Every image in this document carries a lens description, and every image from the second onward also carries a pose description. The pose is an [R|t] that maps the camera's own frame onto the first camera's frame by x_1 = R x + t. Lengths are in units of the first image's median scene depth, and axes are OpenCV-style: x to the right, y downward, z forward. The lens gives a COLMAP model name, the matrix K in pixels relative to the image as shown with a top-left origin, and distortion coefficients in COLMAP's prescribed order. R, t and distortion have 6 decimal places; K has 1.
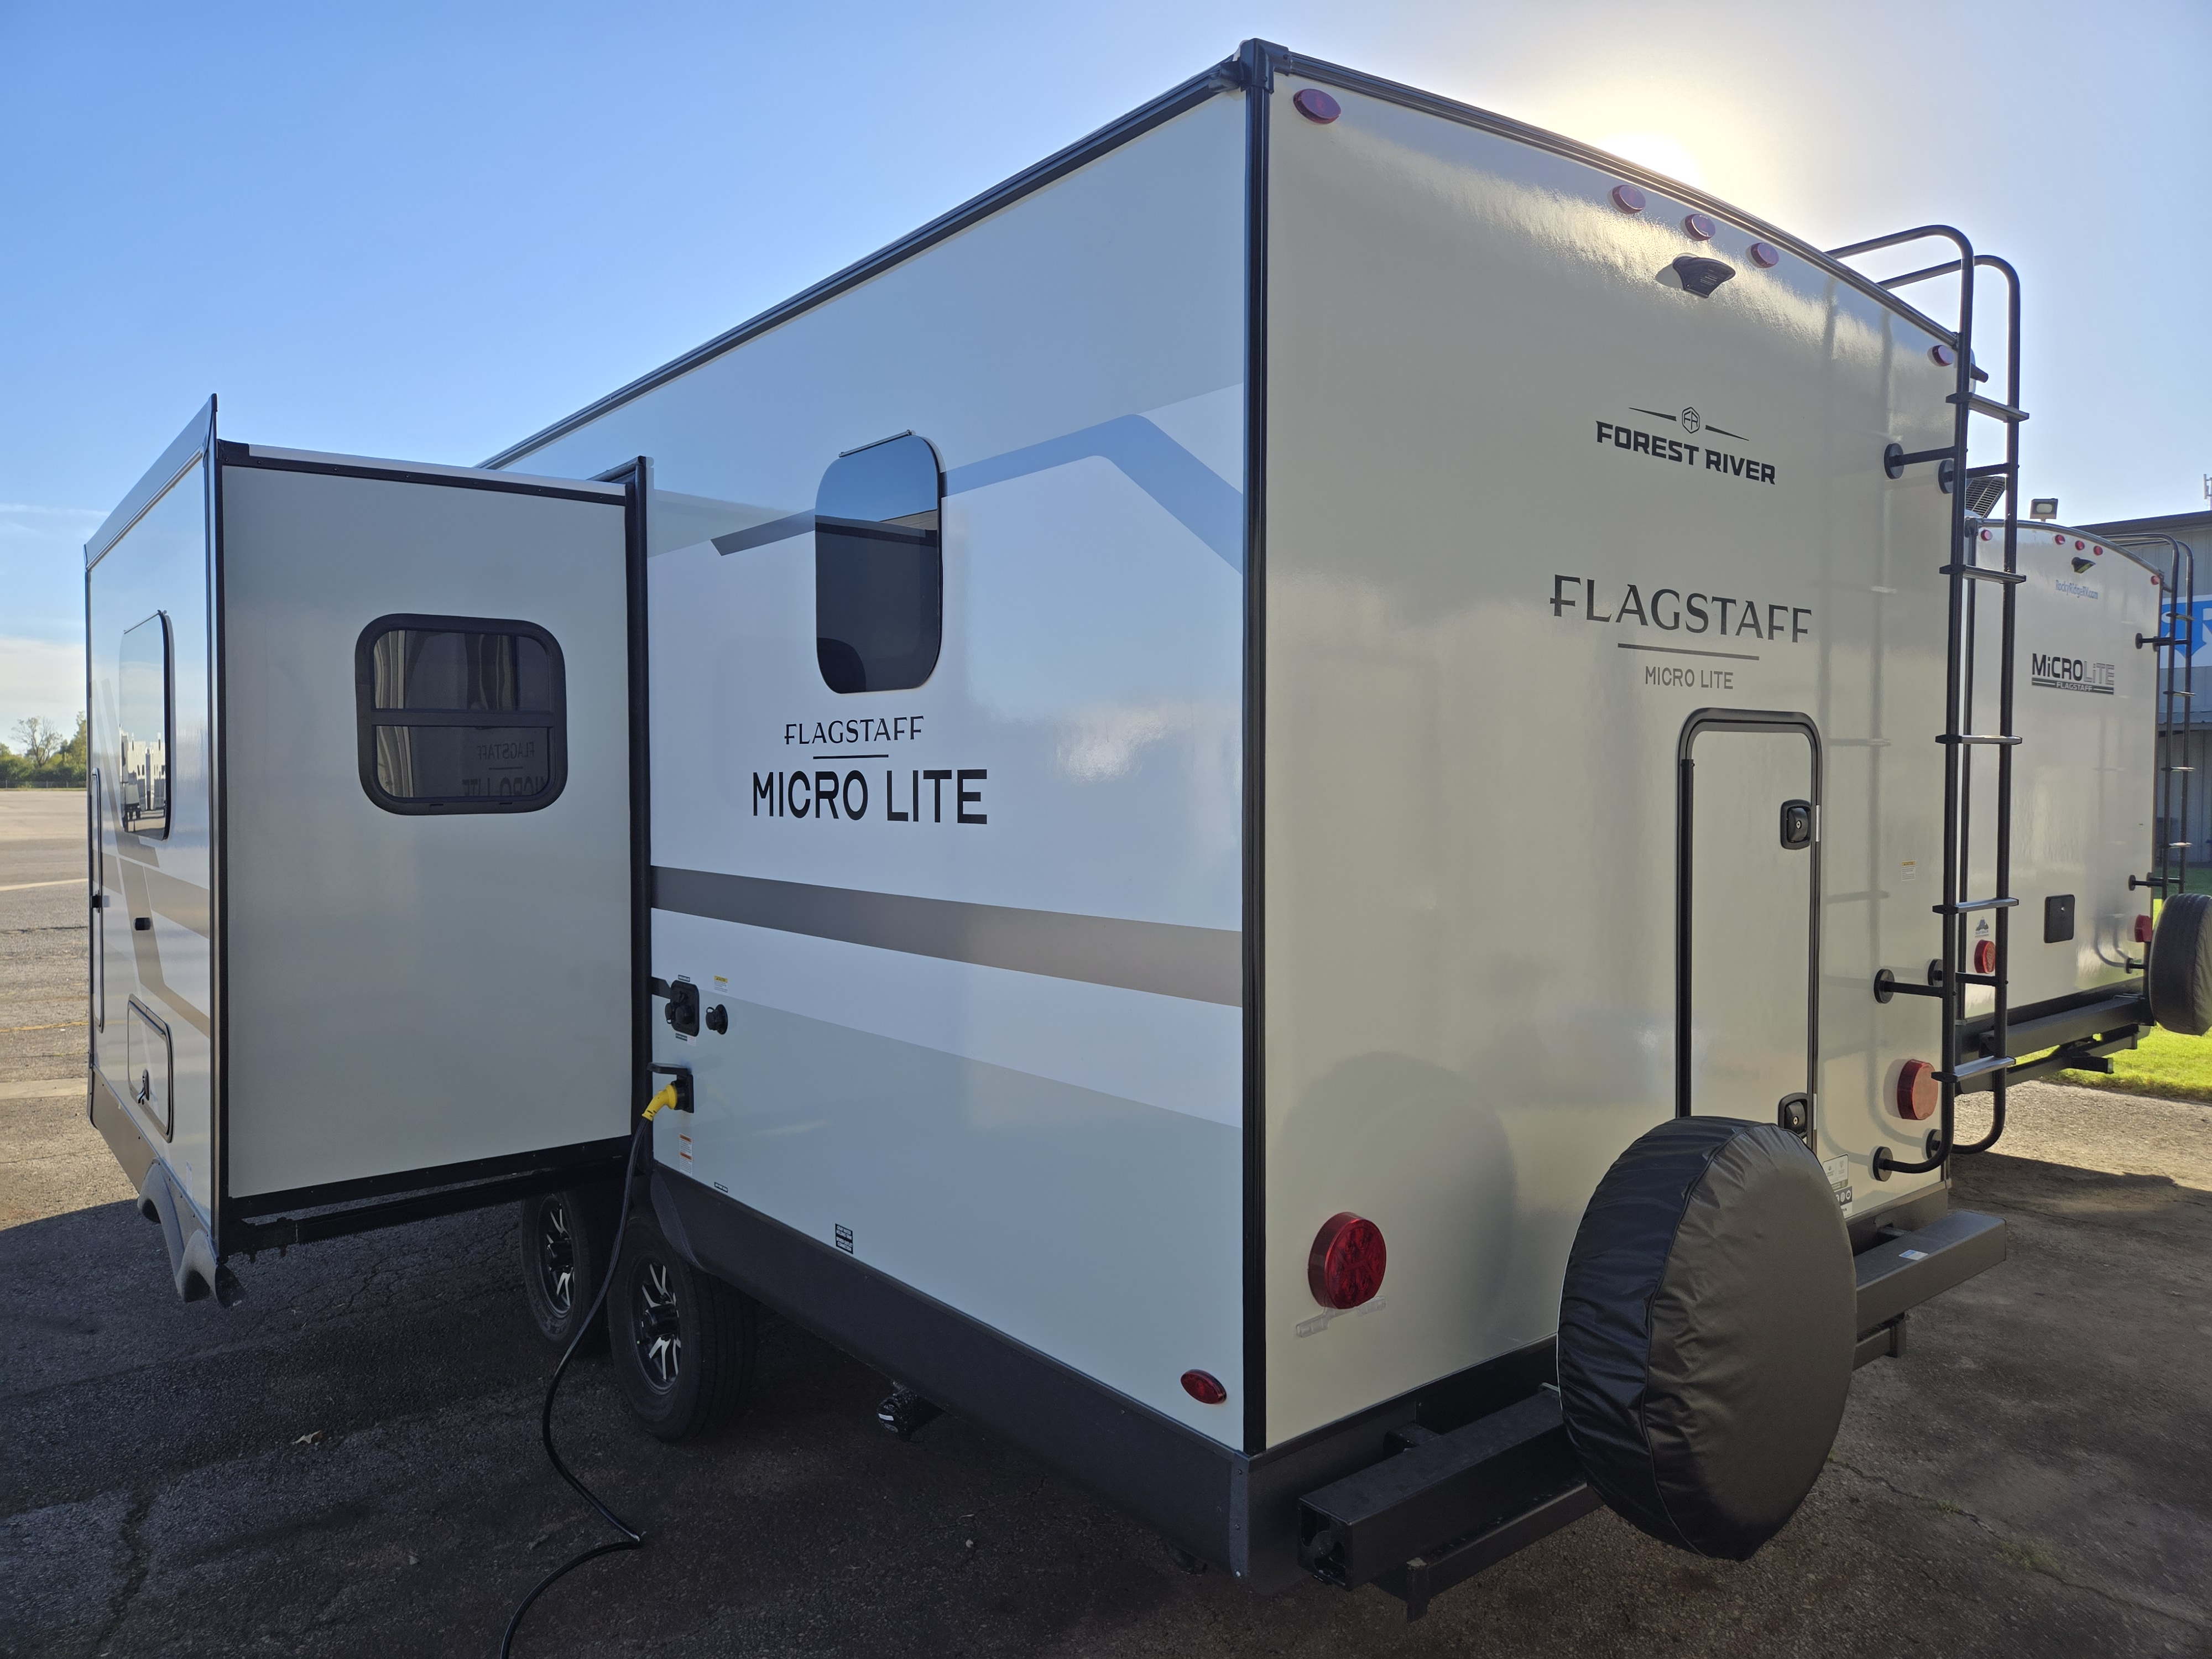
lens RADIAL K [[1486.9, 0, 1083.8], [0, 1486.9, 827.1], [0, 0, 1]] dist [0.062865, -0.048646]
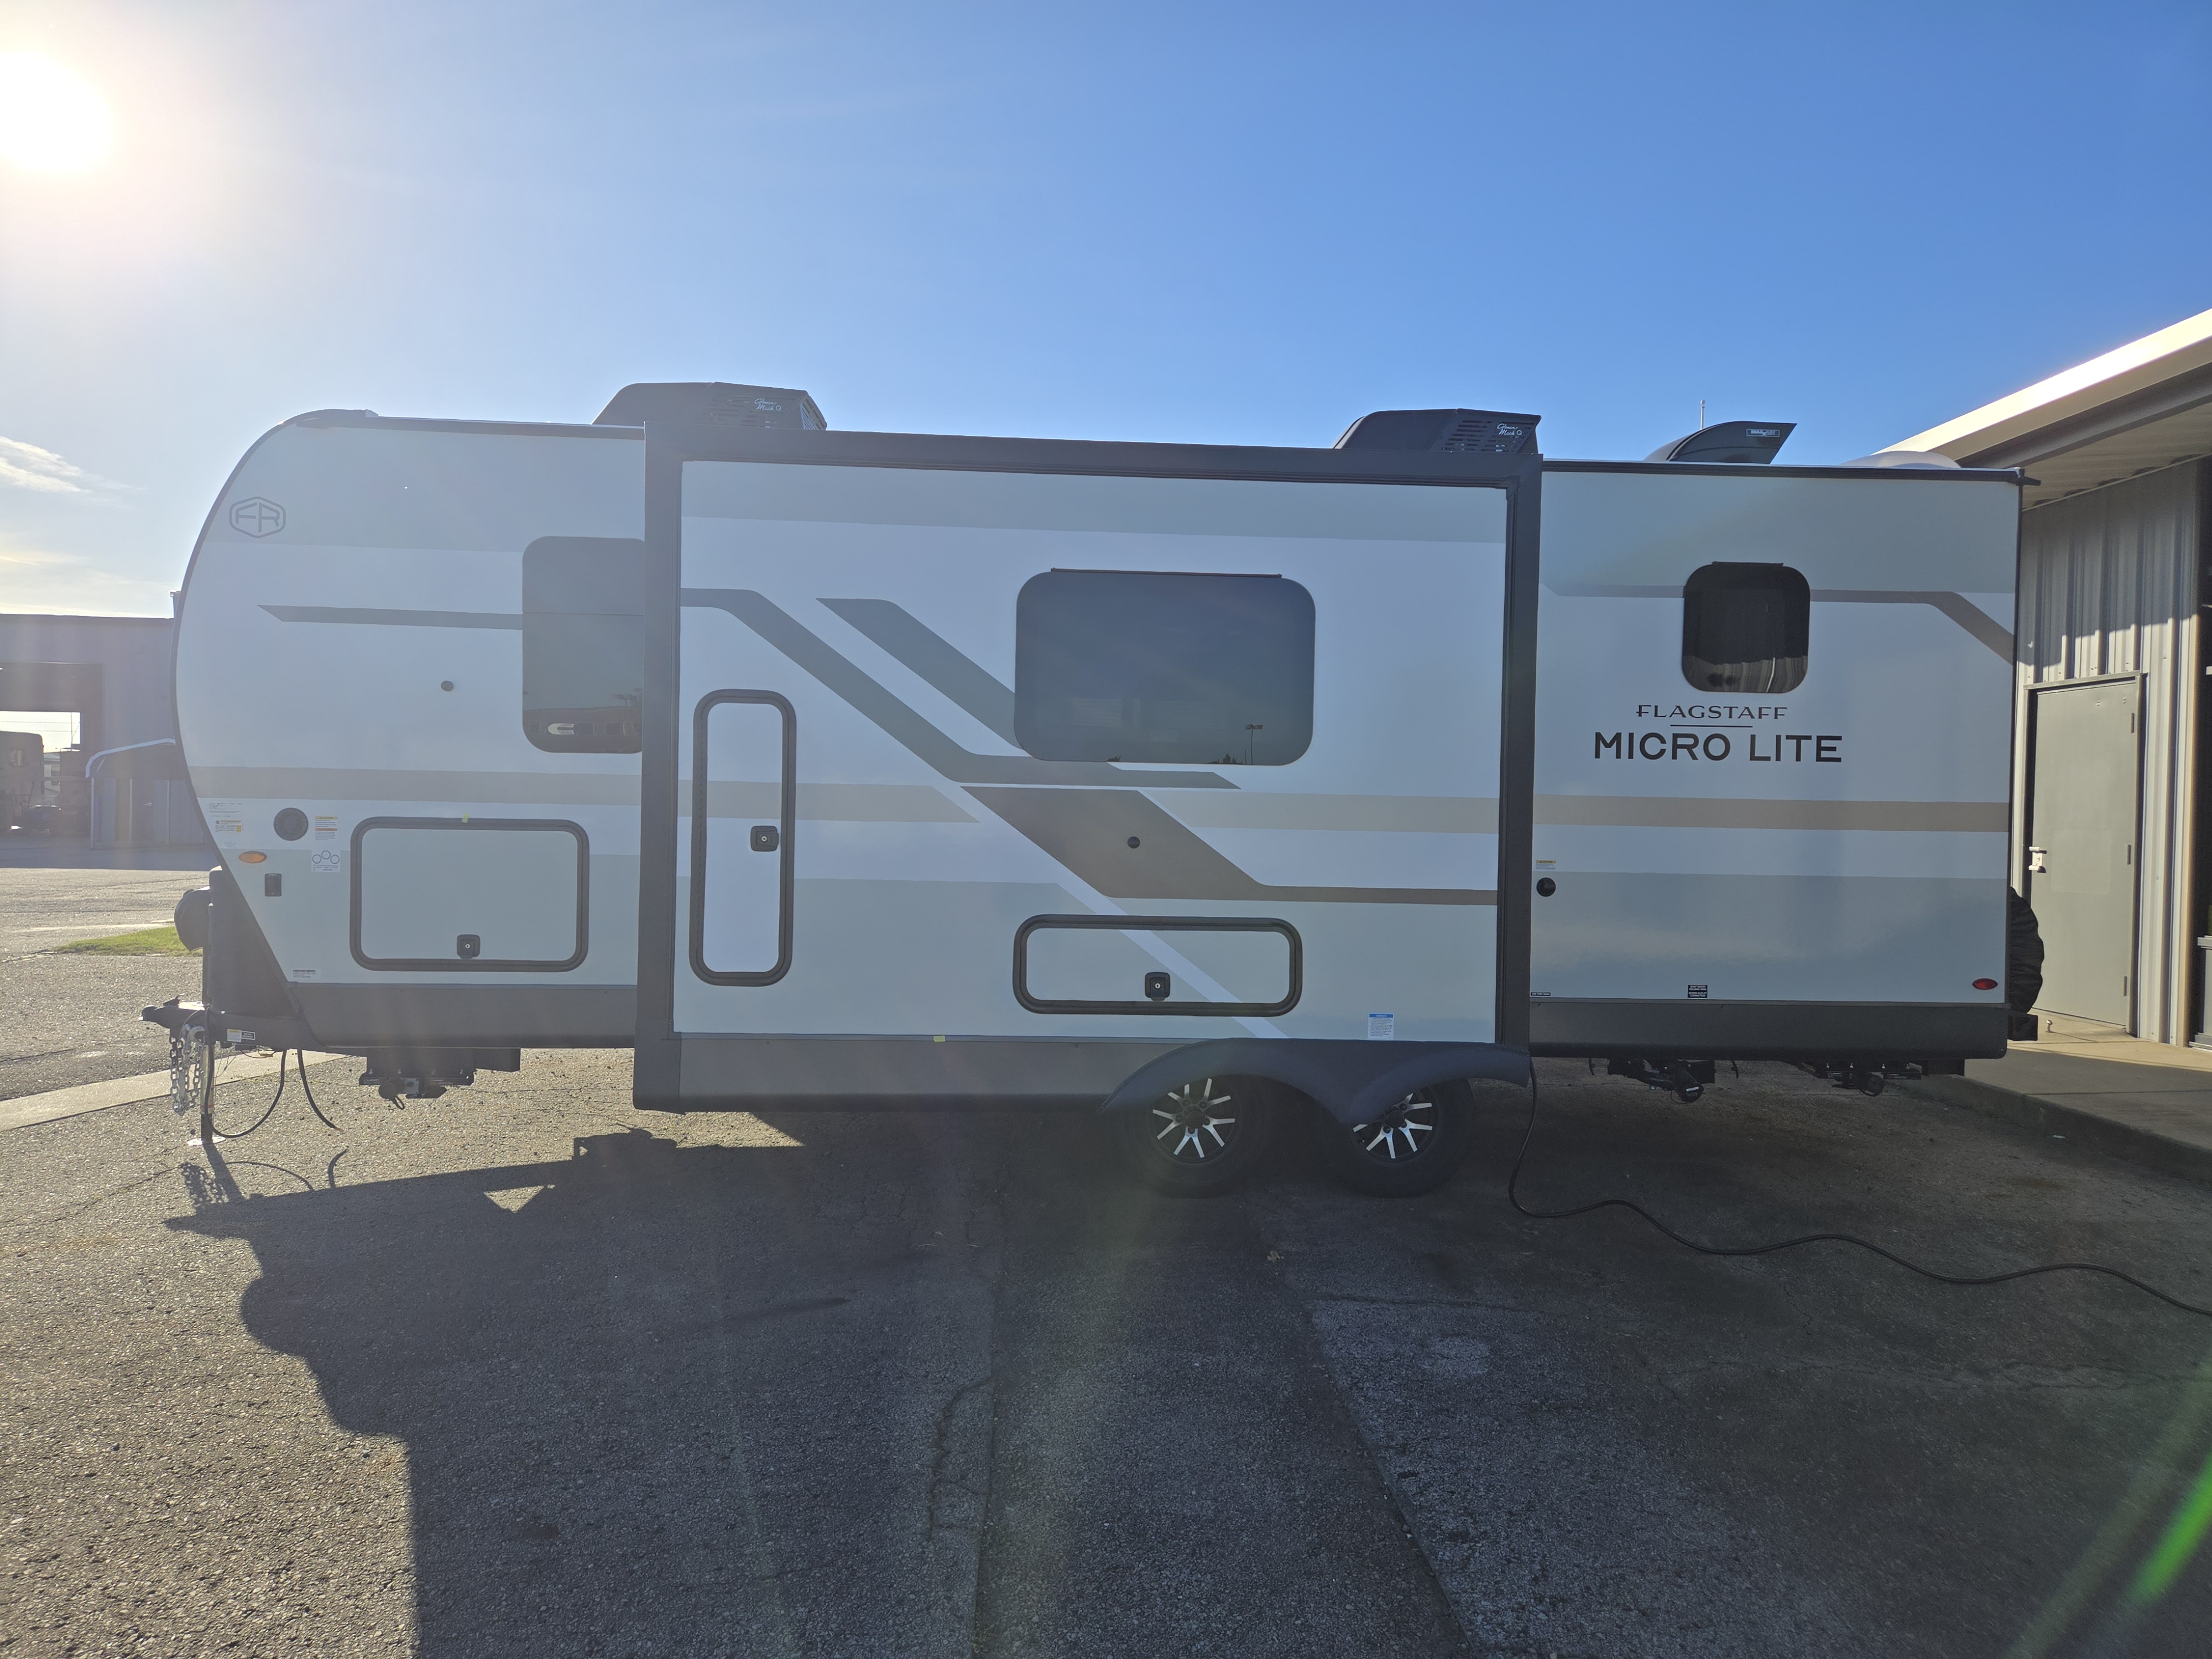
lens RADIAL K [[1478.2, 0, 1106.0], [0, 1478.2, 829.5], [0, 0, 1]] dist [0.064741, -0.001591]
pose [[0.573857, 0.000676, 0.818955, -2.080092], [0.008009, 0.999947, -0.006437, 0.085612], [-0.818917, 0.010254, 0.573821, 0.551439]]
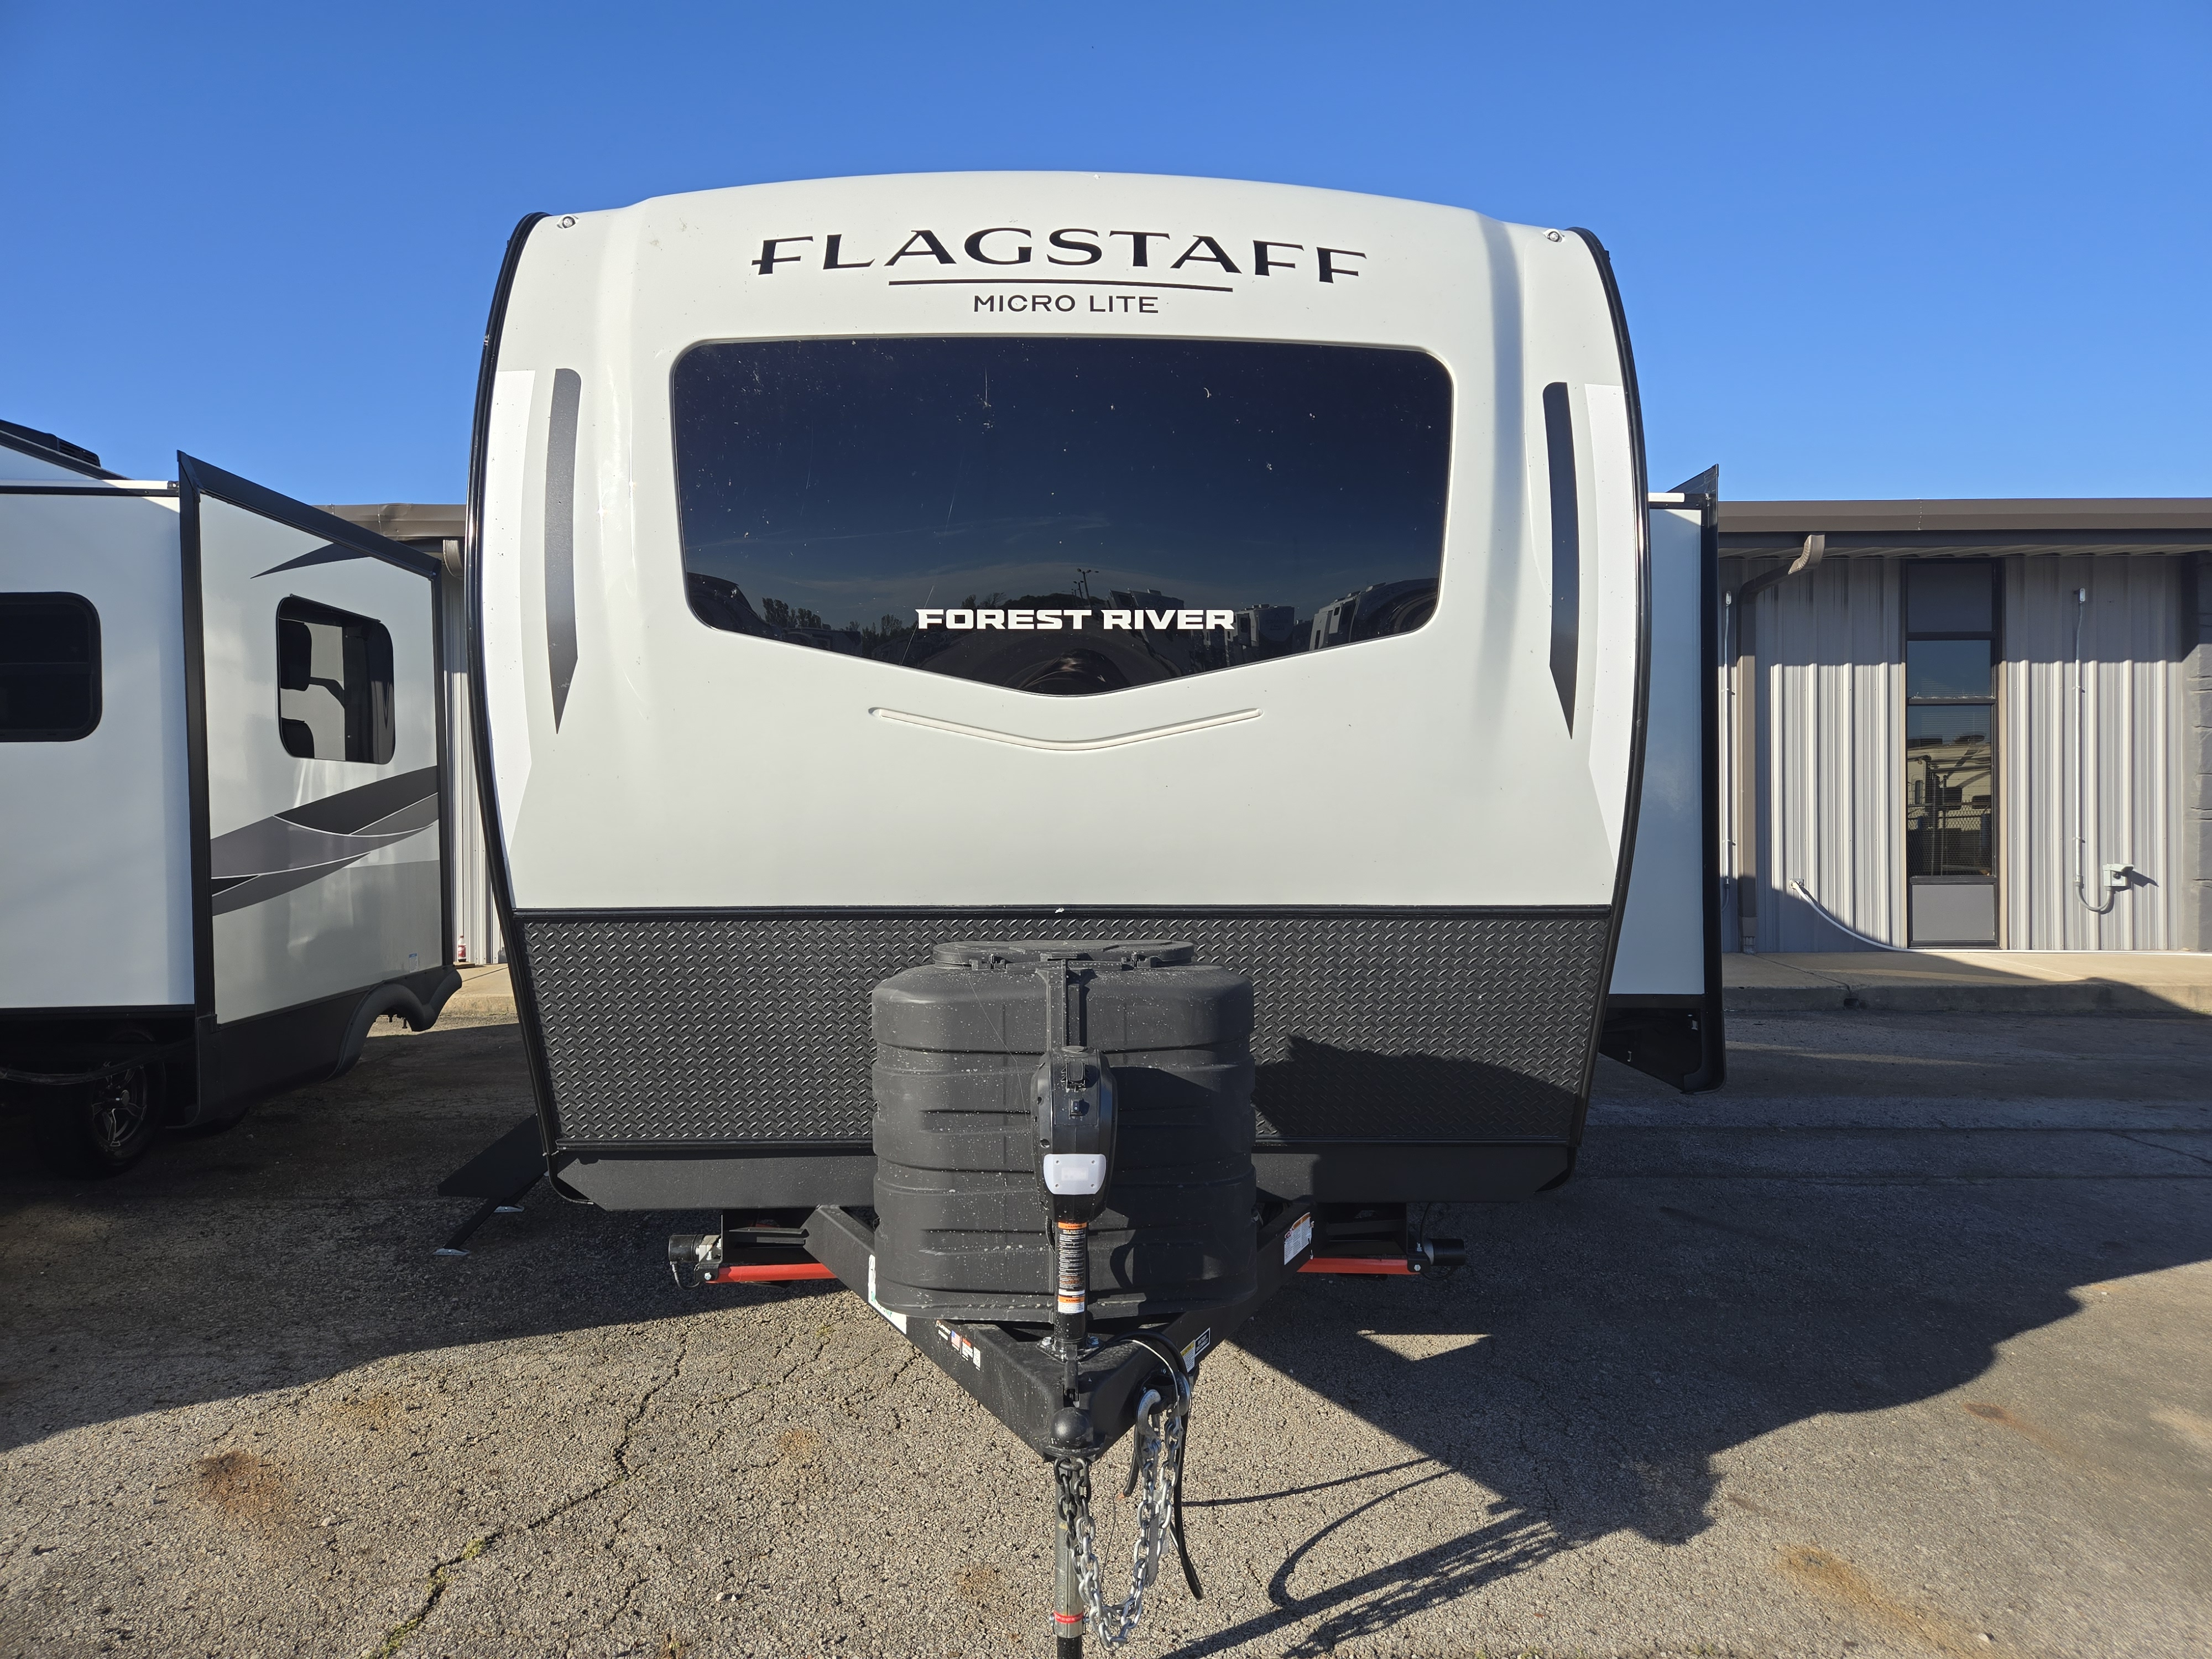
lens RADIAL K [[1470.0, 0, 1096.1], [0, 1470.0, 816.8], [0, 0, 1]] dist [0.062998, -0.051511]
pose [[-0.798429, 0.001514, 0.602088, -1.576129], [0.024349, 0.999260, 0.029777, -0.010004], [-0.601597, 0.038434, -0.797875, 3.409556]]
